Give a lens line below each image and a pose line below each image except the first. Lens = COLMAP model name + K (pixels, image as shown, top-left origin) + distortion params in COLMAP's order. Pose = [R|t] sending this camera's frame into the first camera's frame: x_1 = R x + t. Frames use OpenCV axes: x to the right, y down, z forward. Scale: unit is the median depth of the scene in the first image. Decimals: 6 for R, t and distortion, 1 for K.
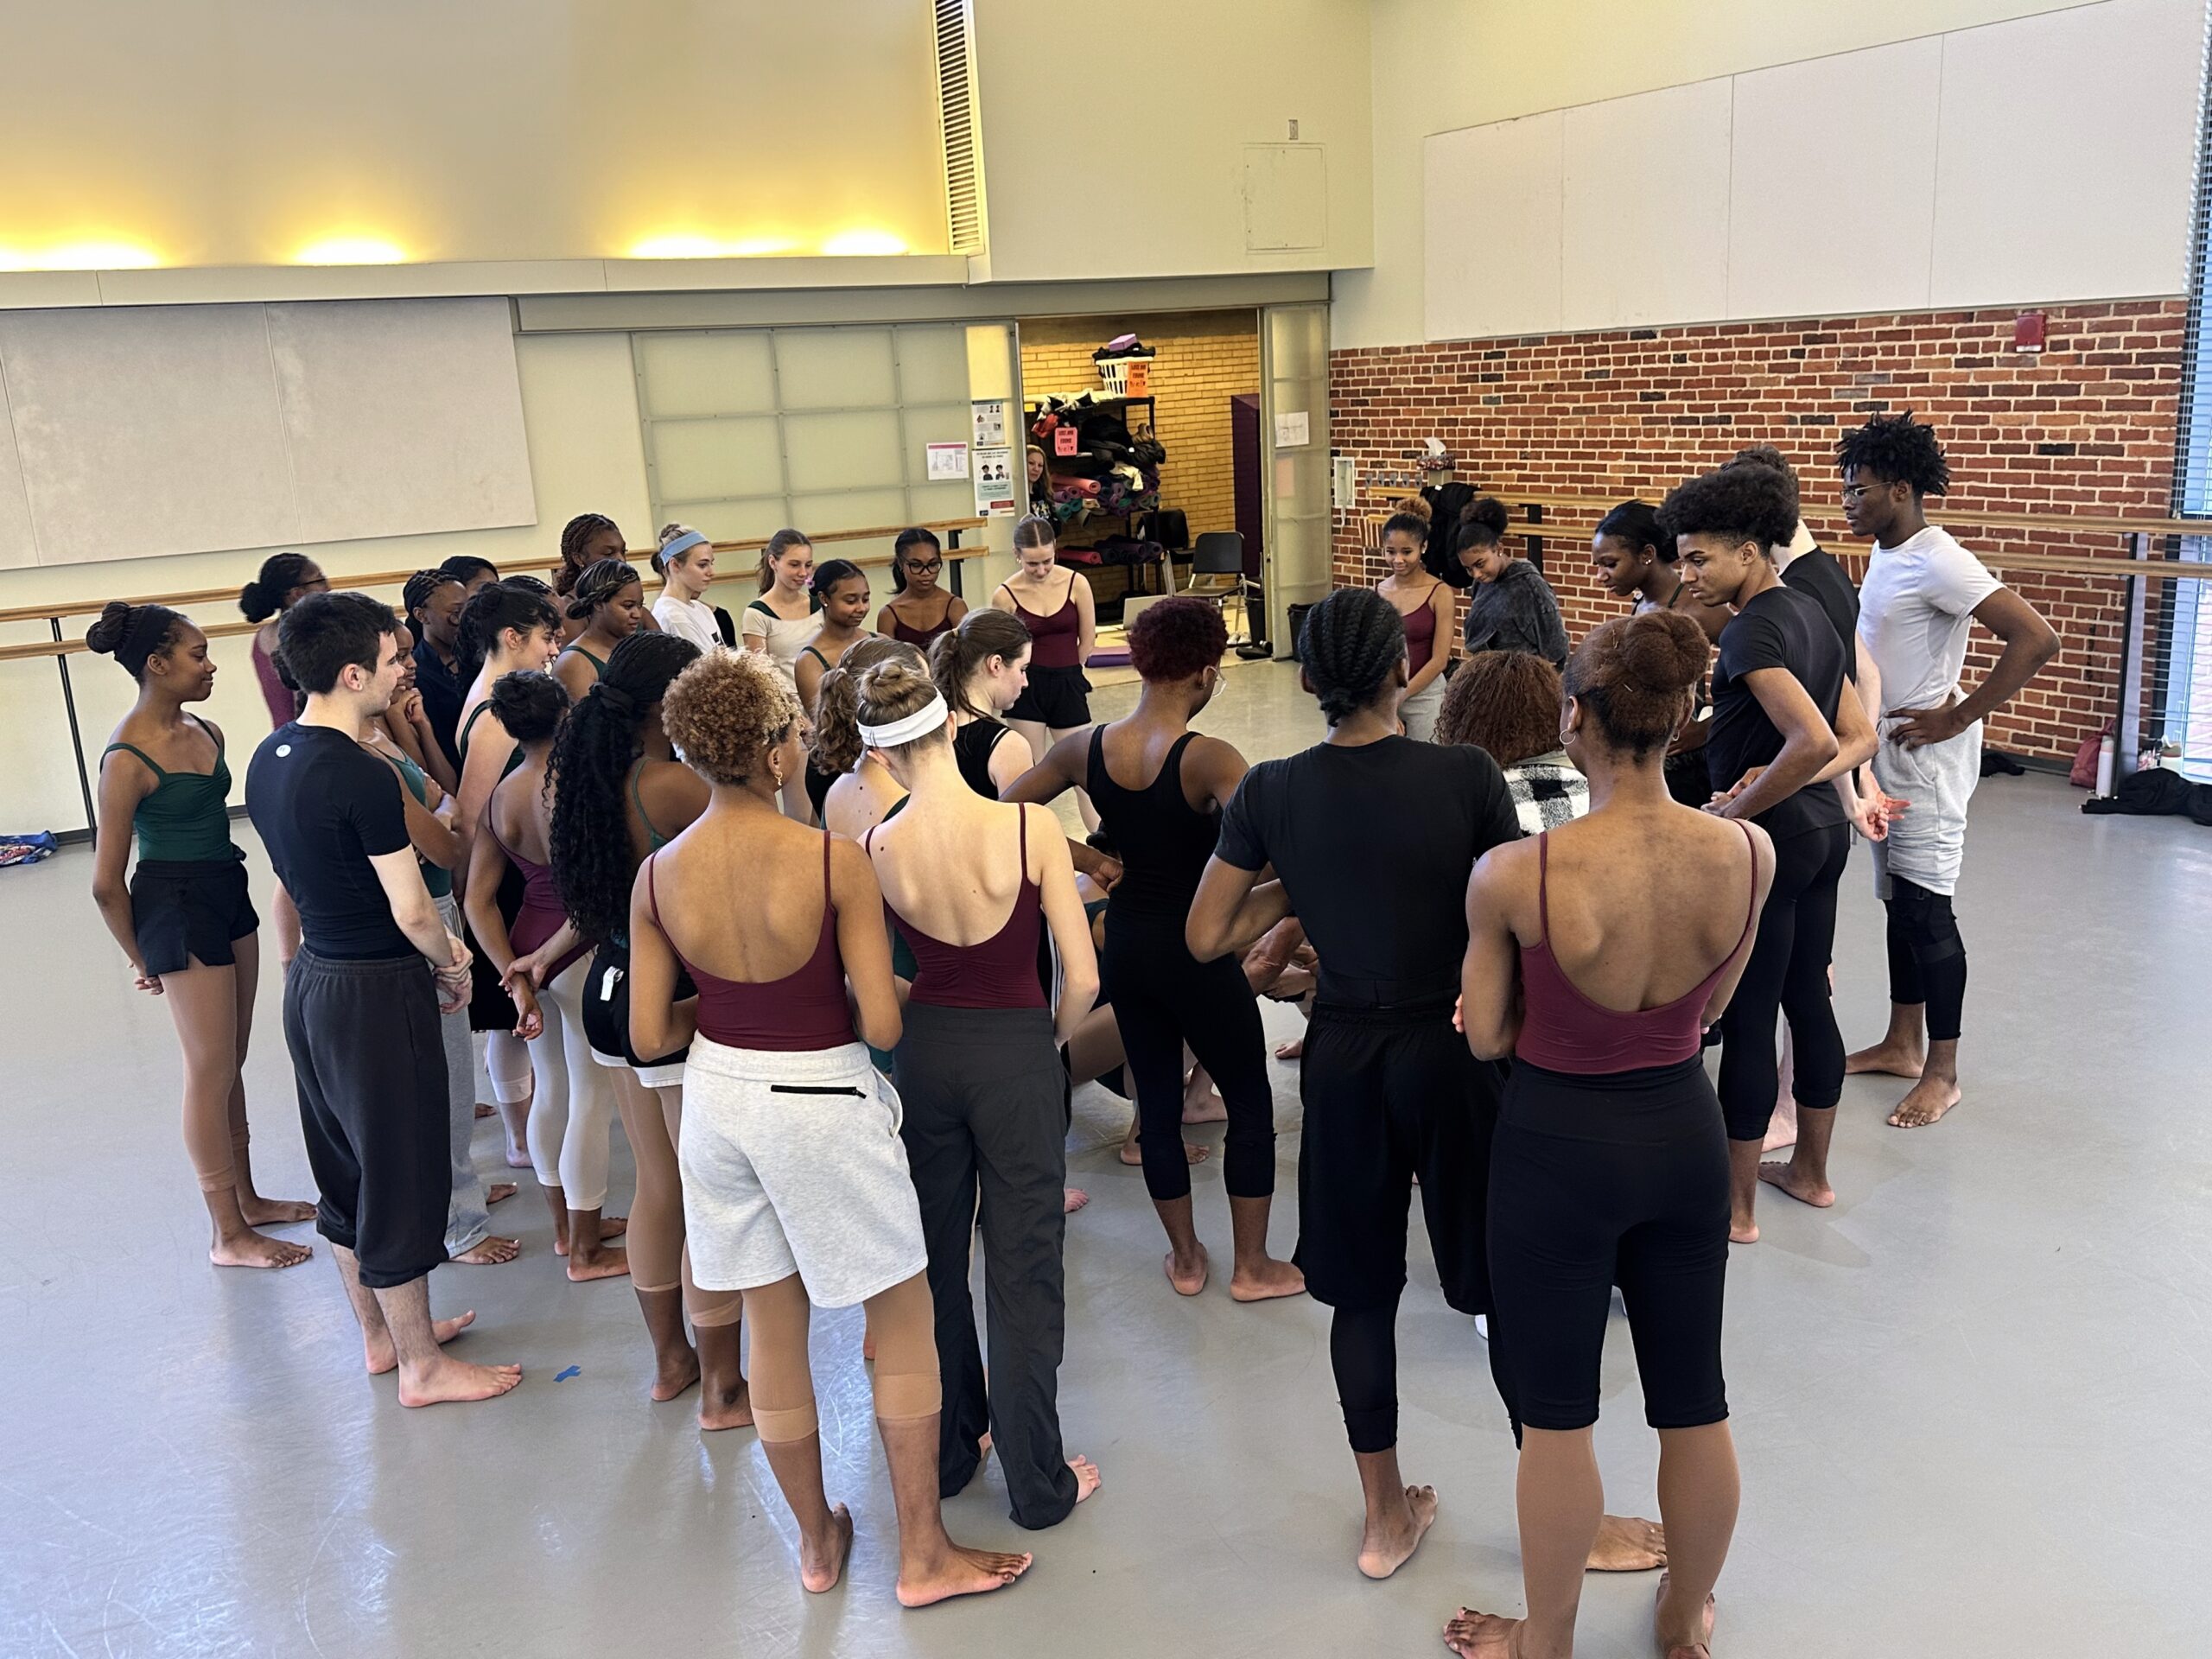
lens RADIAL K [[1891.1, 0, 1103.6], [0, 1891.1, 850.0], [0, 0, 1]] dist [0.105485, -0.125253]
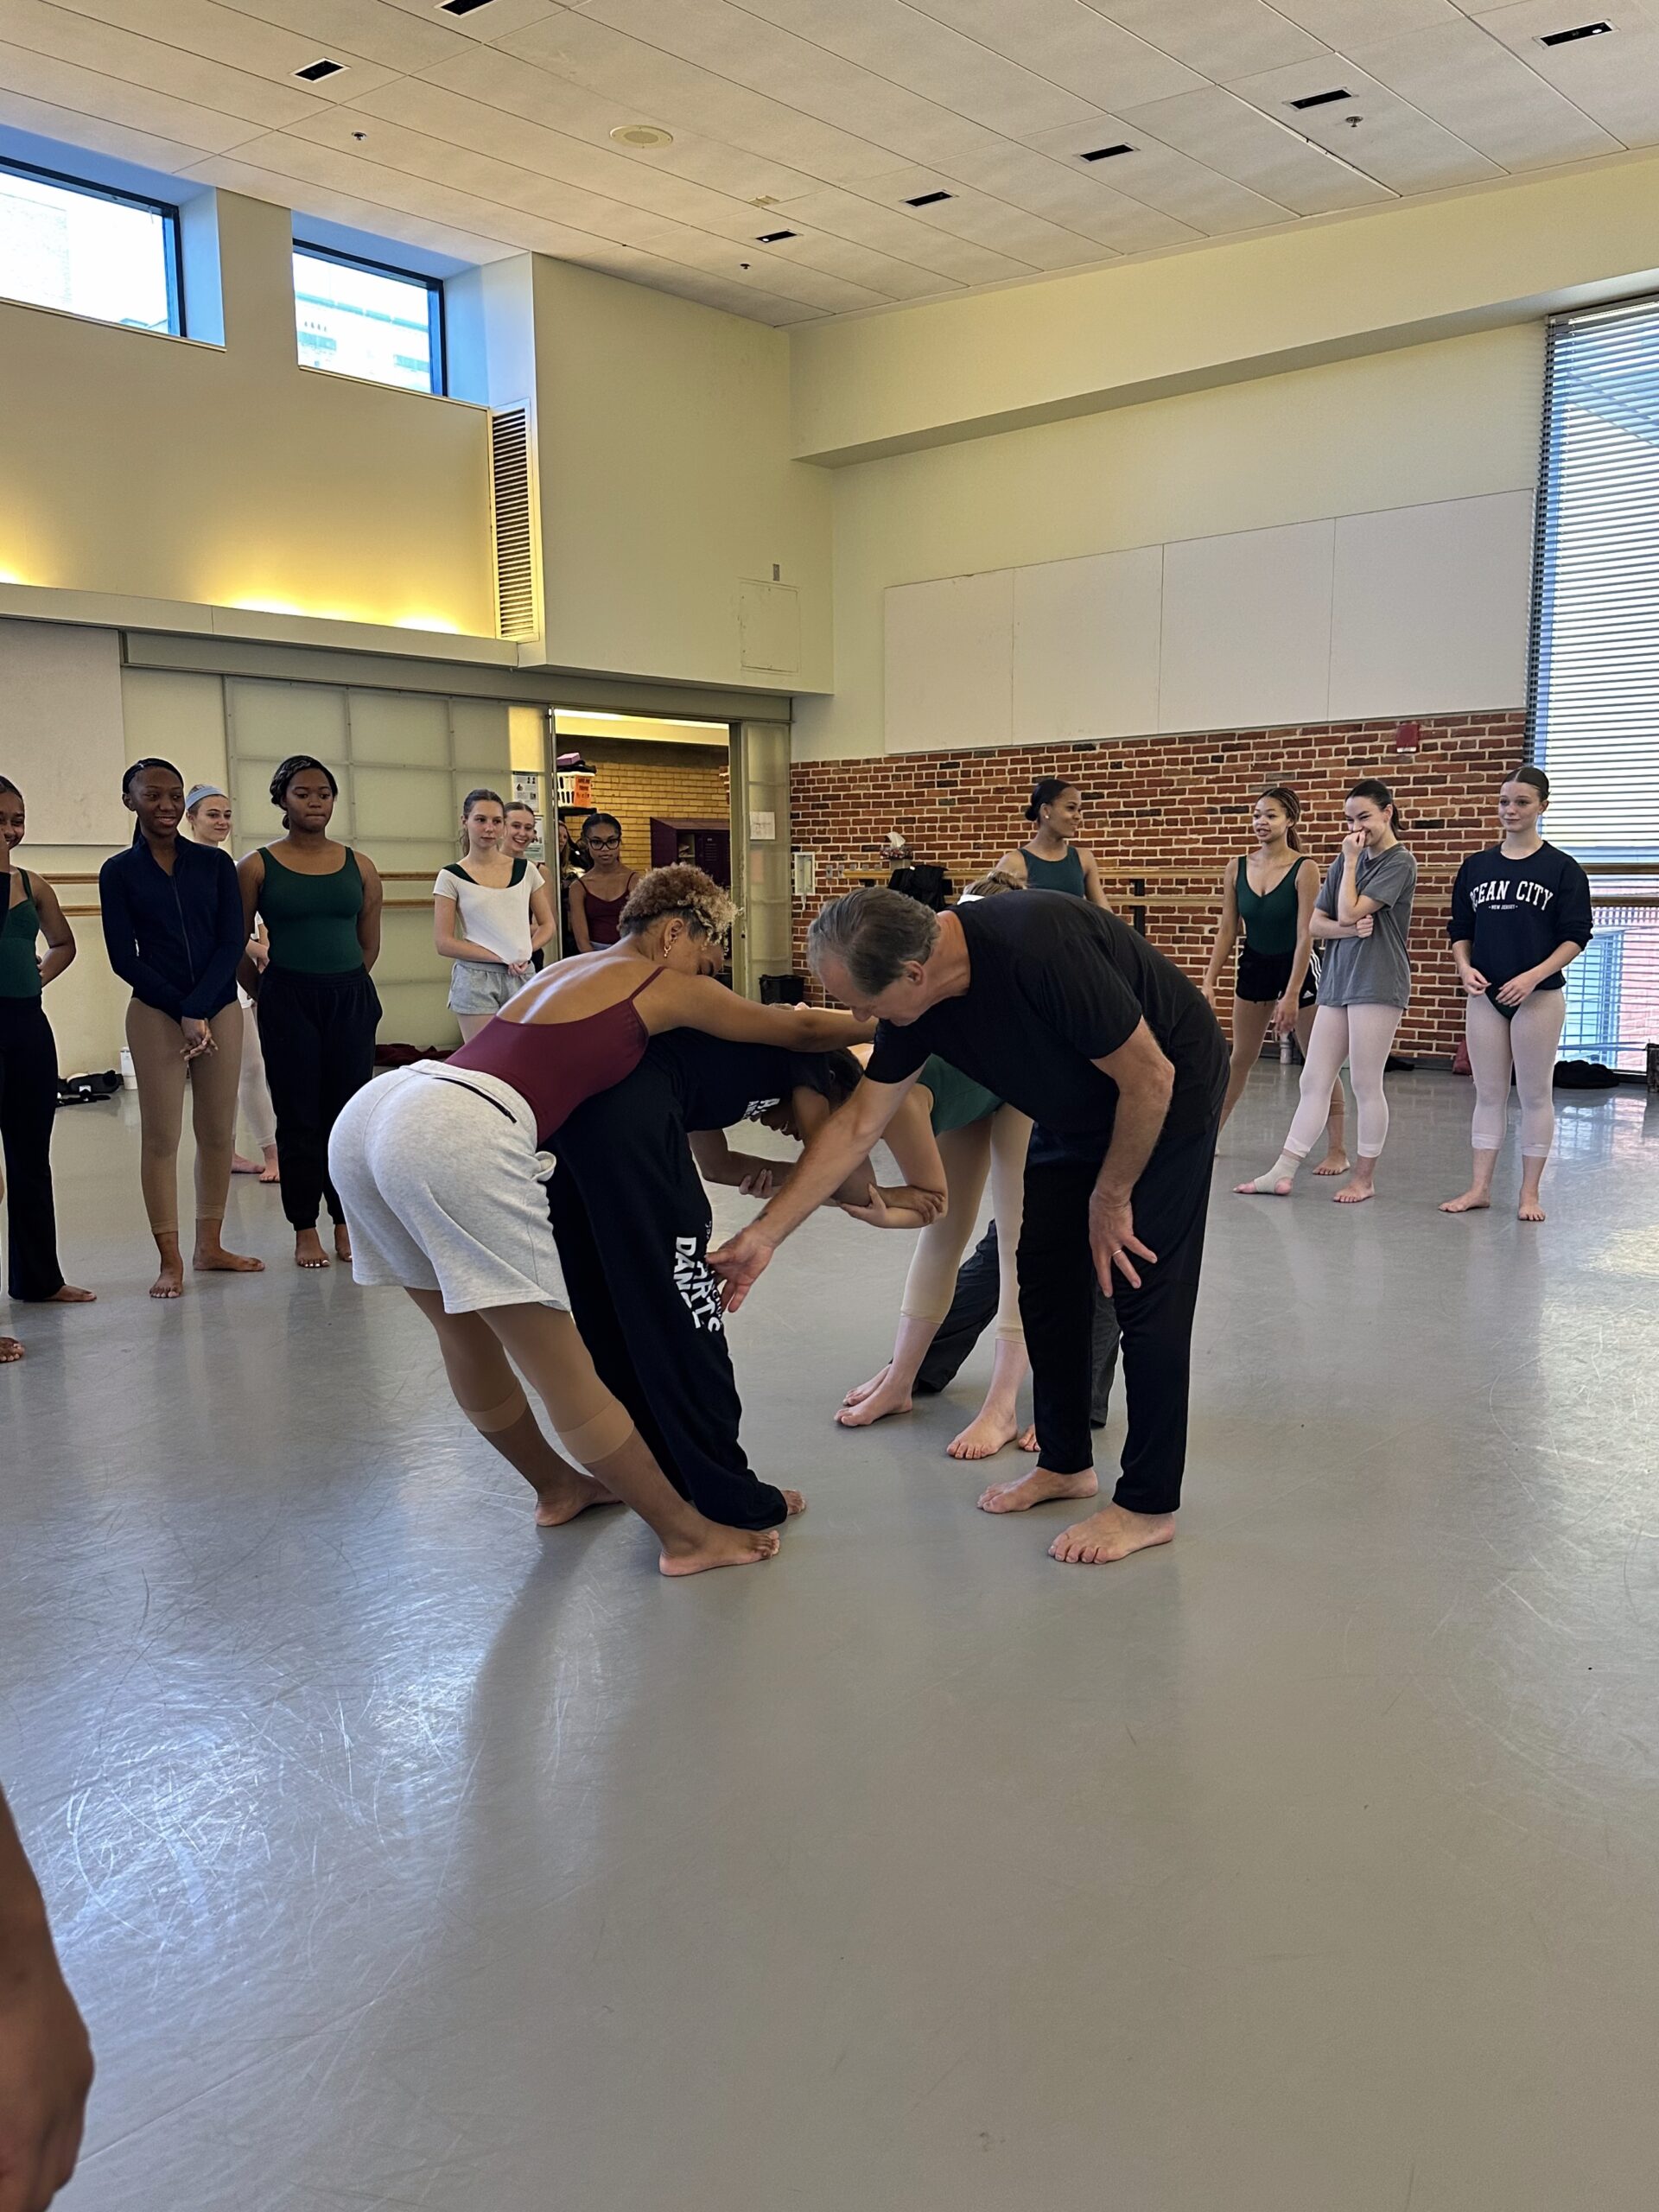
lens RADIAL K [[1789.7, 0, 845.0], [0, 1789.7, 1123.2], [0, 0, 1]] dist [0.088089, -0.069643]
pose [[0.953968, 0.005888, 0.299849, -0.217086], [0.031125, 0.992465, -0.118512, 0.108858], [-0.298288, 0.122390, 0.946597, -0.034972]]
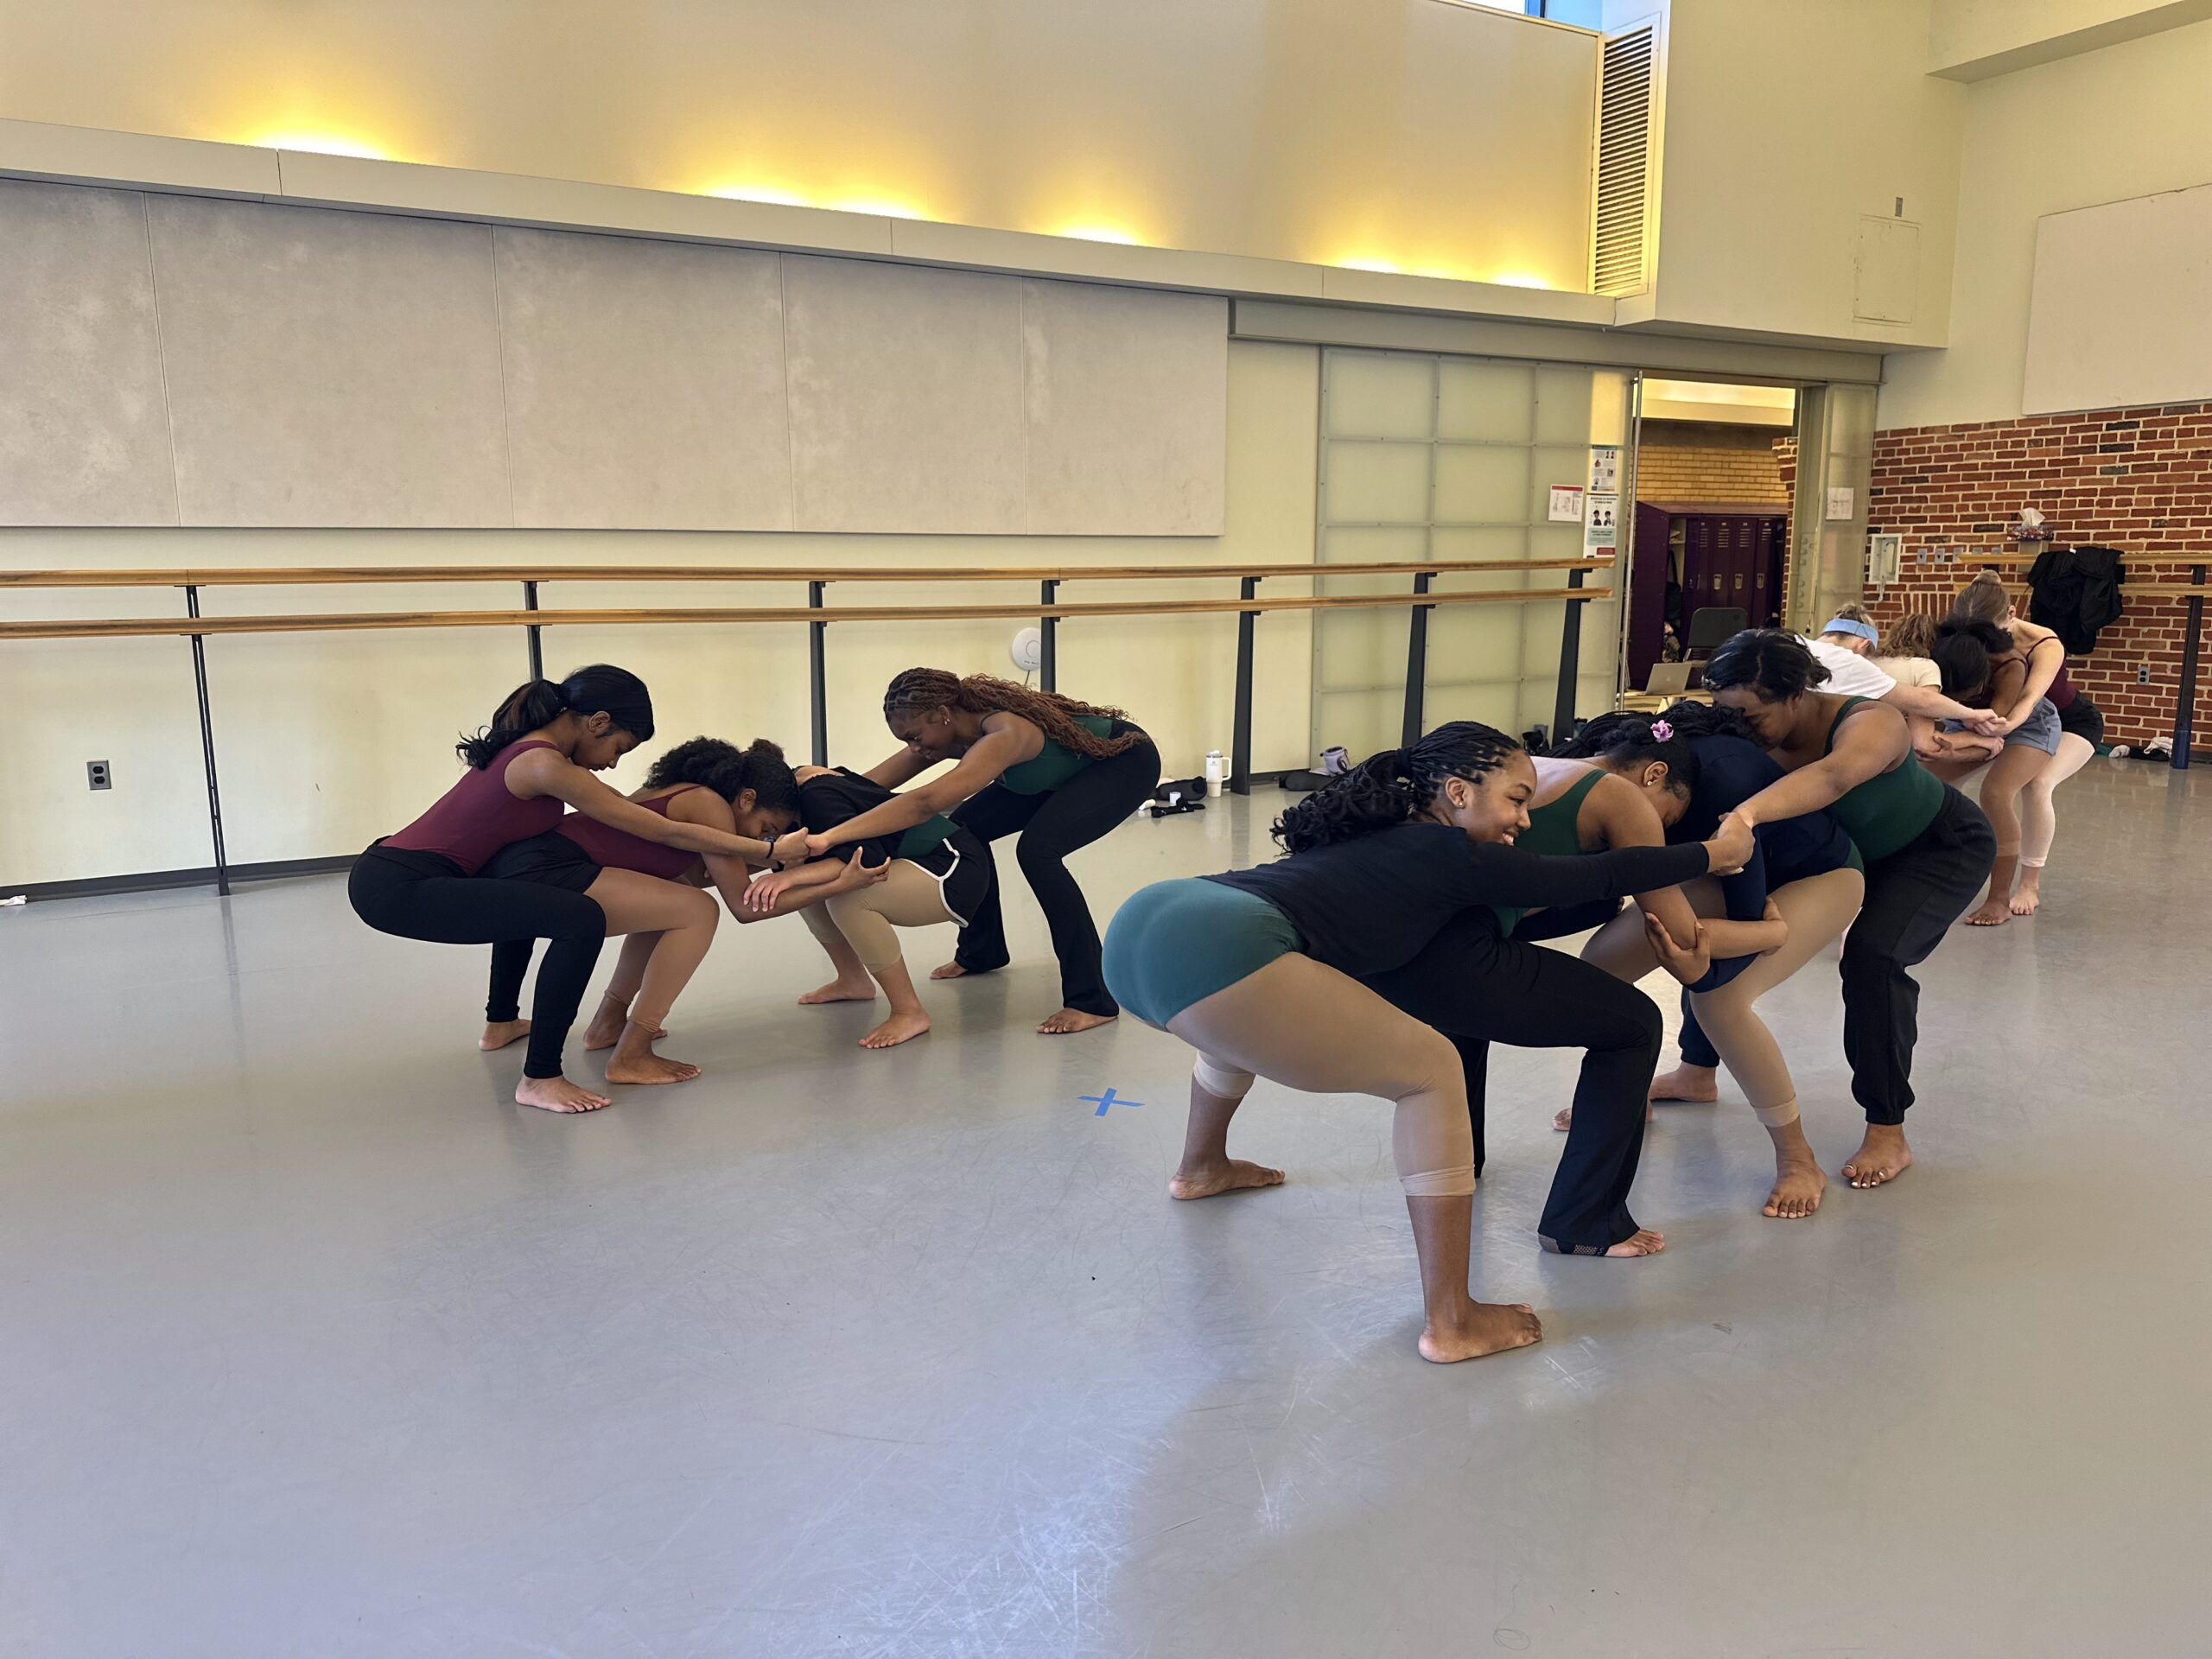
lens RADIAL K [[1587.4, 0, 1108.5], [0, 1587.4, 811.0], [0, 0, 1]] dist [0.041098, -0.019298]
pose [[0.998828, 0.046159, 0.014566, -0.355198], [-0.044486, 0.994039, -0.099540, 0.052220], [-0.019074, 0.098775, 0.994927, 0.212642]]
